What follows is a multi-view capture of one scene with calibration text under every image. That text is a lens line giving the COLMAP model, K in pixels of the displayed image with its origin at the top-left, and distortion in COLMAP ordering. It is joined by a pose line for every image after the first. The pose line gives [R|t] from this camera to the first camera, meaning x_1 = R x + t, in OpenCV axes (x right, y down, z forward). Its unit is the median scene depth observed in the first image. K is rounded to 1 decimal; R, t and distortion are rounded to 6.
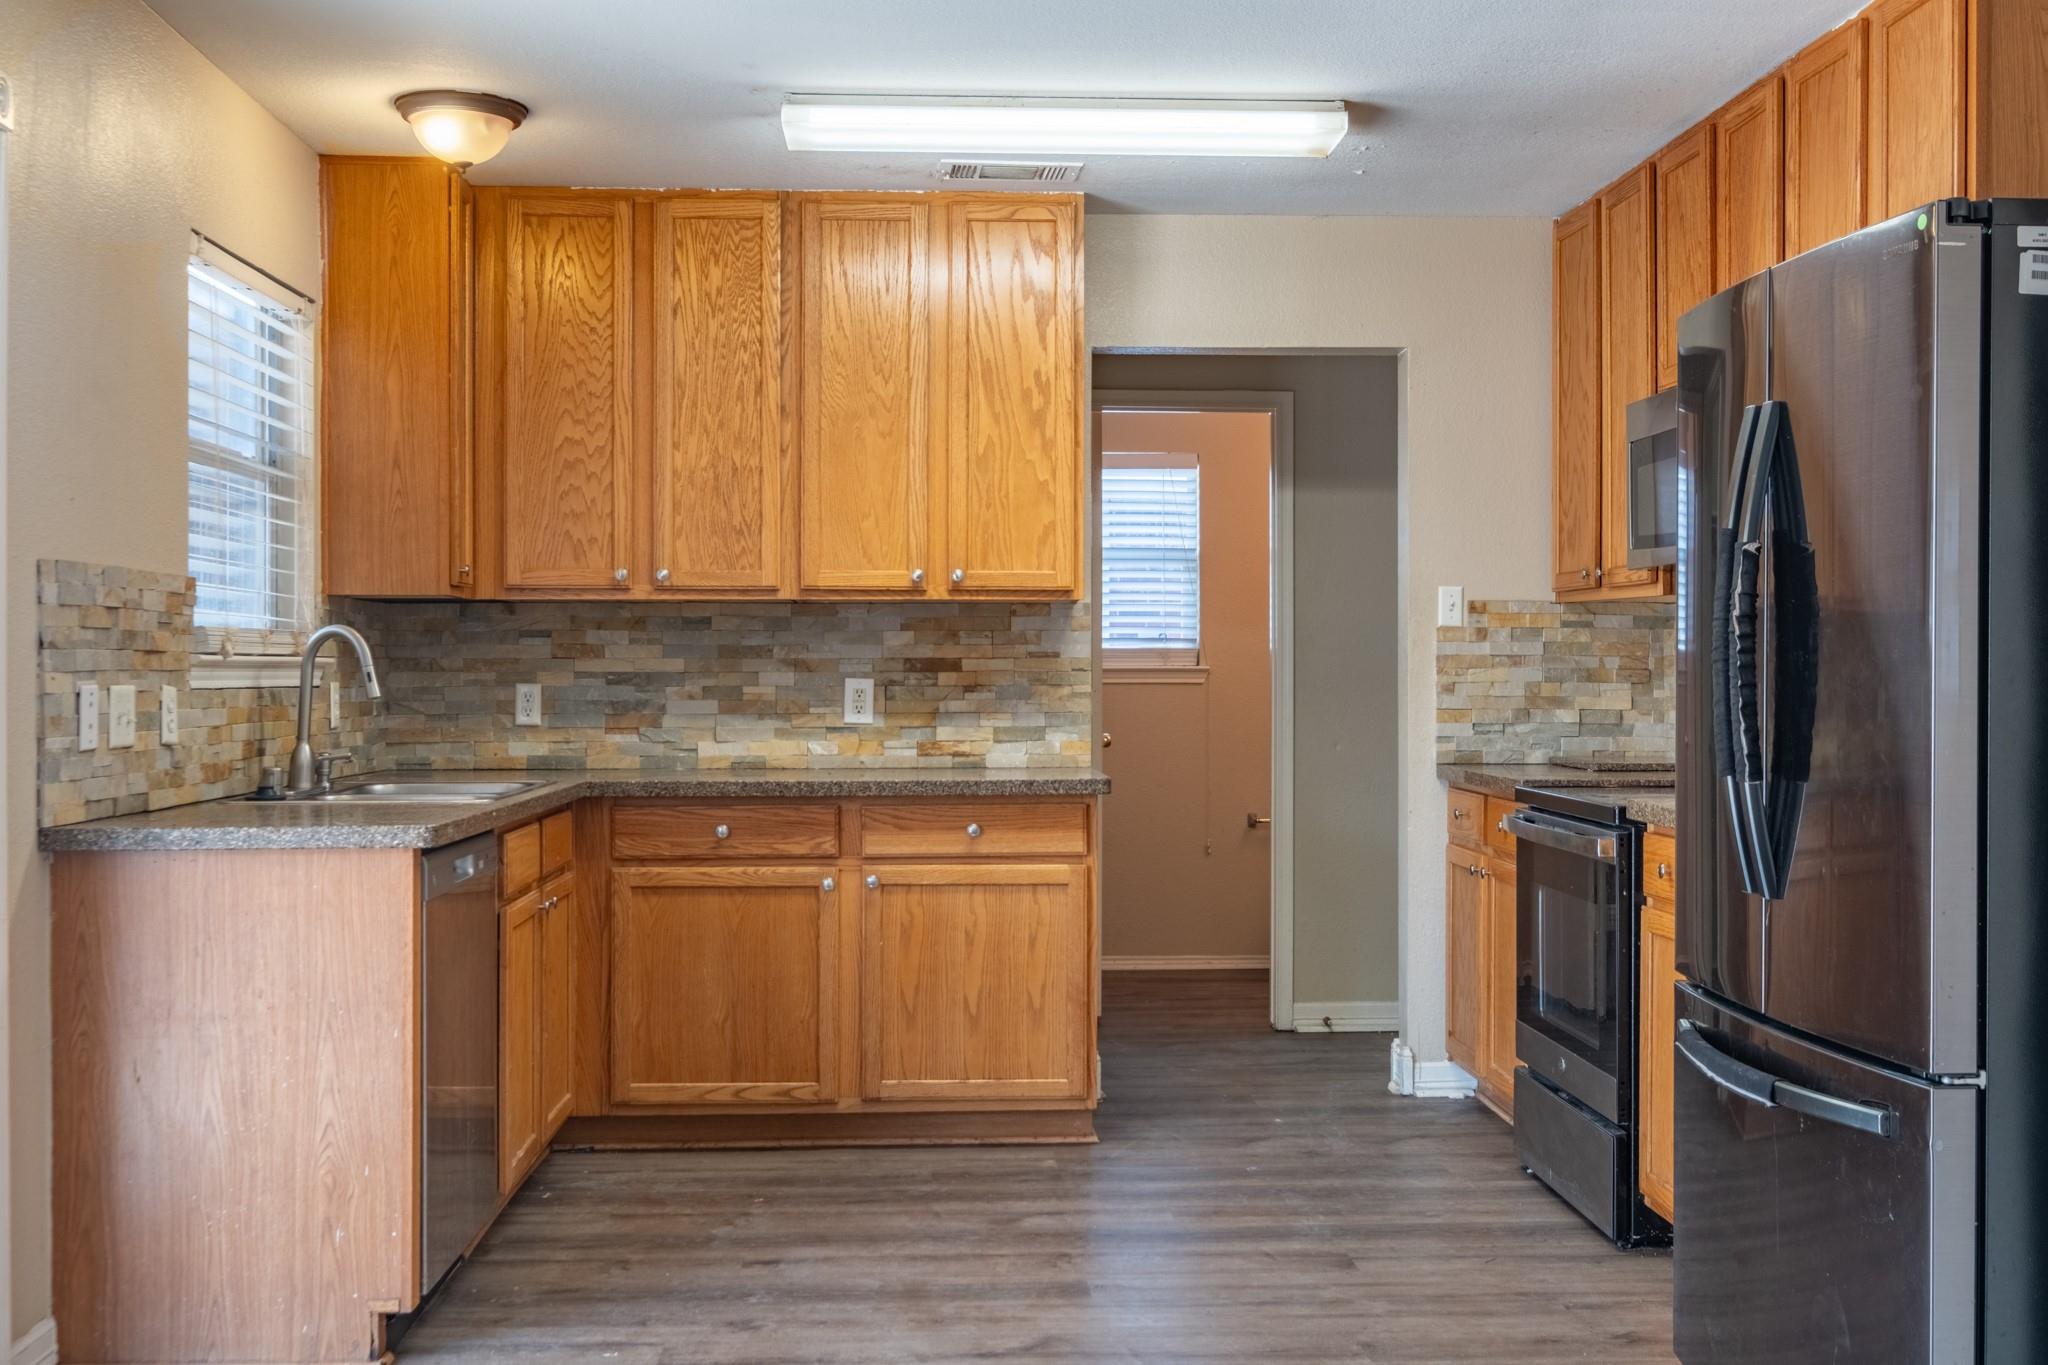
lens RADIAL K [[2129.6, 0, 1008.0], [0, 2129.6, 682.9], [0, 0, 1]] dist [-0.033925, 0.000000]
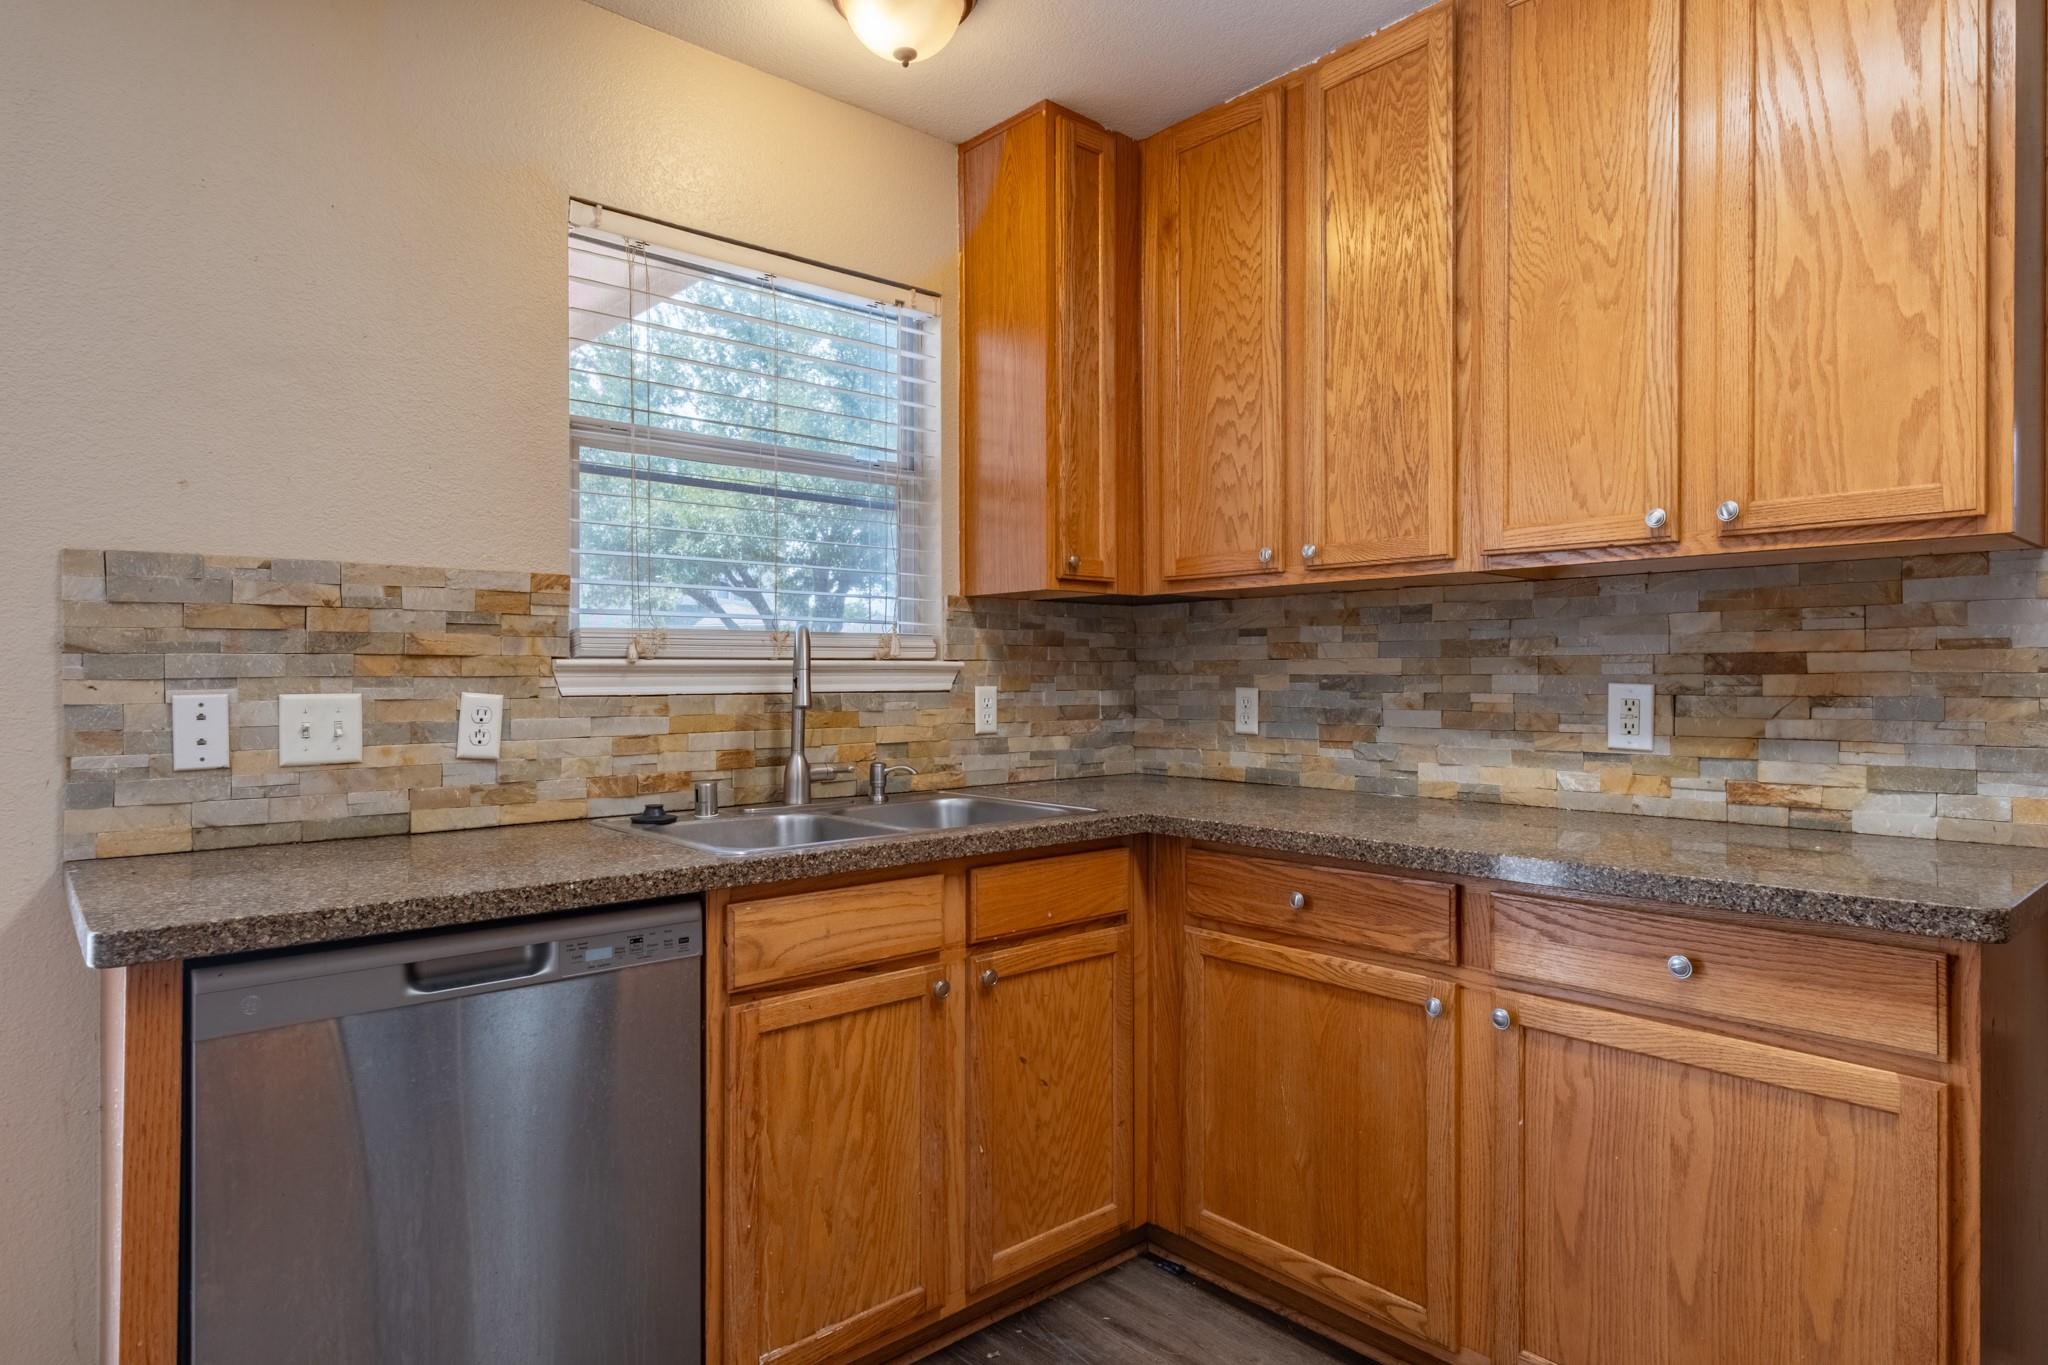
lens RADIAL K [[1165.4, 0, 1019.8], [0, 1165.4, 677.7], [0, 0, 1]] dist [0.006015, -0.000009]
pose [[0.635274, 0.000678, -0.772287, 0.101213], [-0.000973, 1.000000, 0.000077, -0.004121], [0.772287, 0.000702, 0.635274, 0.642392]]
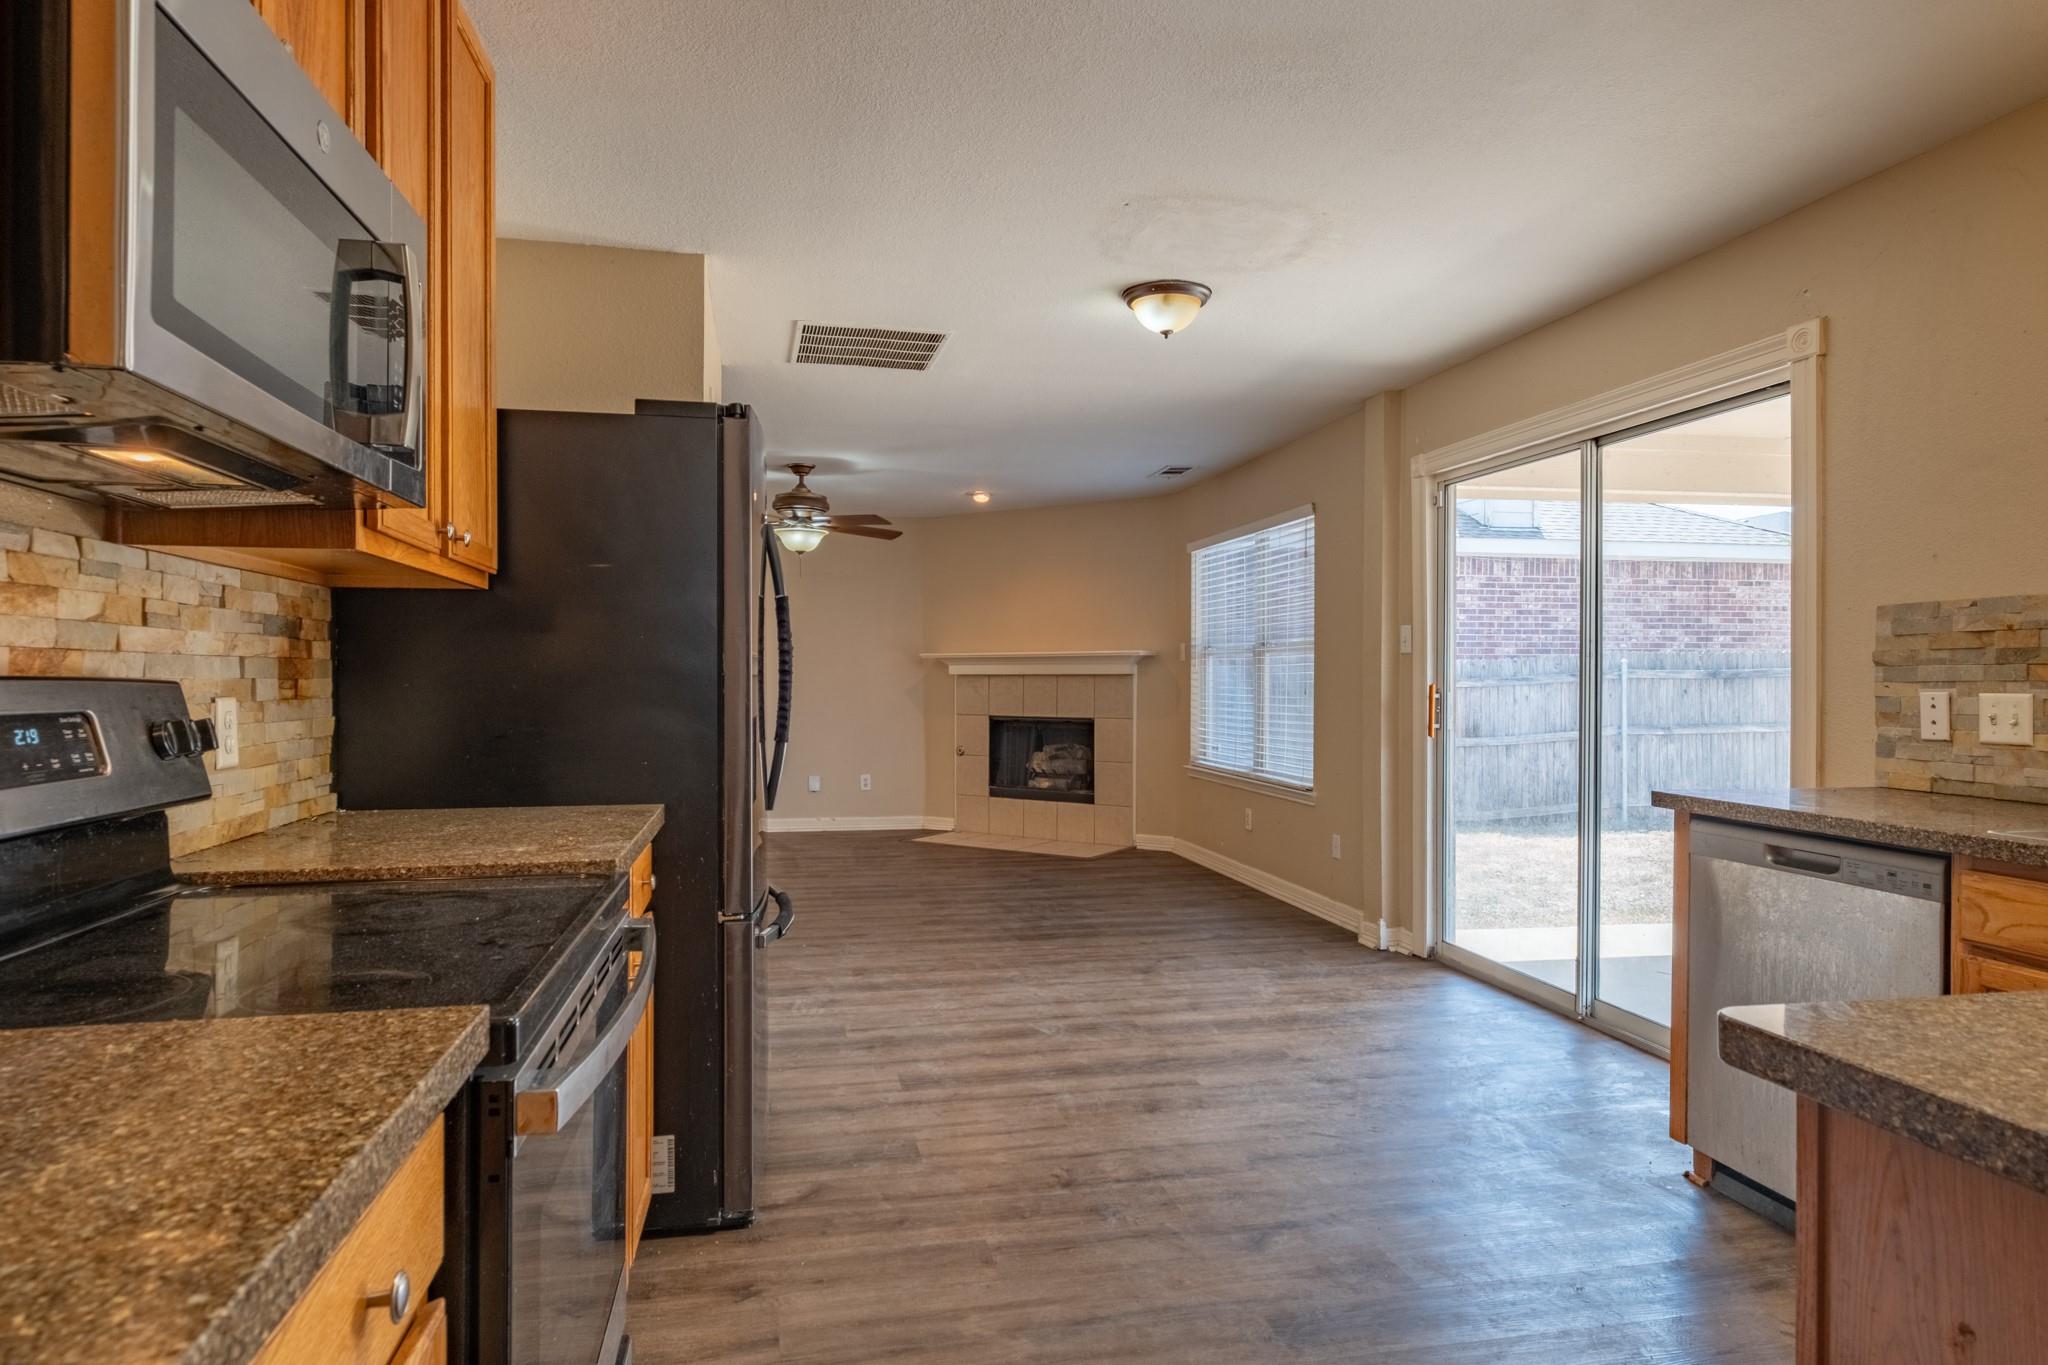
lens RADIAL K [[1165.4, 0, 1089.1], [0, 1165.4, 675.1], [0, 0, 1]] dist [0.006015, -0.000009]
pose [[-0.976649, -0.002454, -0.214826, 0.169253], [-0.003051, 0.999992, 0.002450, -0.006535], [0.214818, 0.003048, -0.976649, 1.084997]]
